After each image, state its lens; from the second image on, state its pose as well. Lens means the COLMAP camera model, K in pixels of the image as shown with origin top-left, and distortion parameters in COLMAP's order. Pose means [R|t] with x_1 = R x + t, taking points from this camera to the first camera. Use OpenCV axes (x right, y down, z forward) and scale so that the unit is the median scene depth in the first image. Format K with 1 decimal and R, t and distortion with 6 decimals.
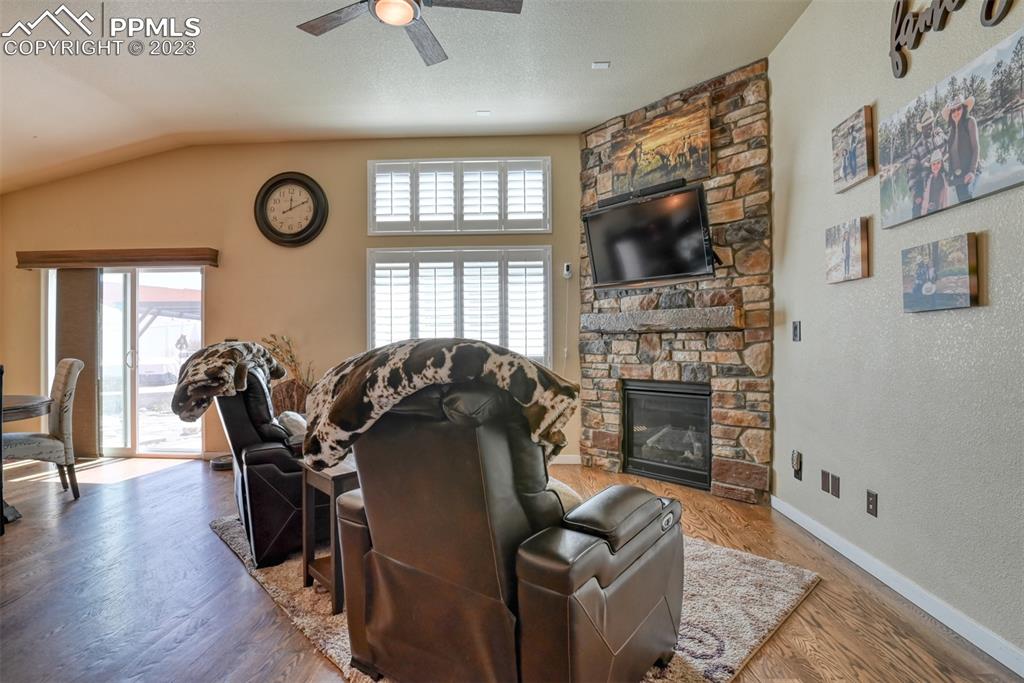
lens RADIAL K [[501.3, 0, 512.4], [0, 501.3, 344.5], [0, 0, 1]] dist [-0.021461, -0.003494]
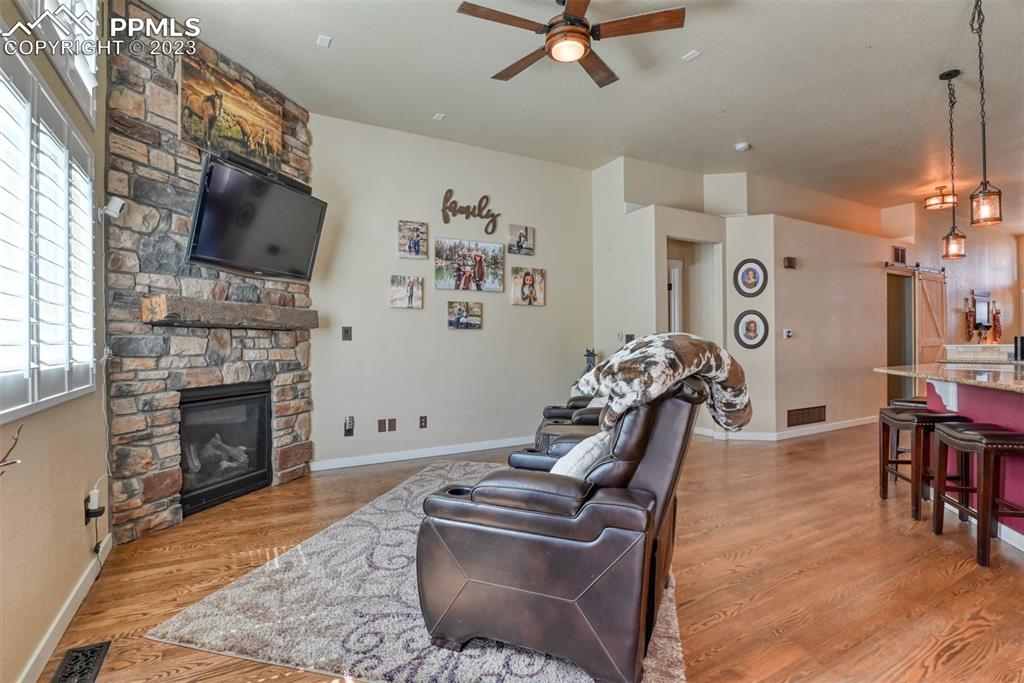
lens RADIAL K [[501.3, 0, 517.9], [0, 501.3, 344.2], [0, 0, 1]] dist [-0.021461, -0.003494]
pose [[-0.550578, 0.005293, 0.834767, -0.686286], [0.005962, 0.999979, -0.002409, 0.008067], [-0.834763, 0.003650, -0.550598, 1.047848]]
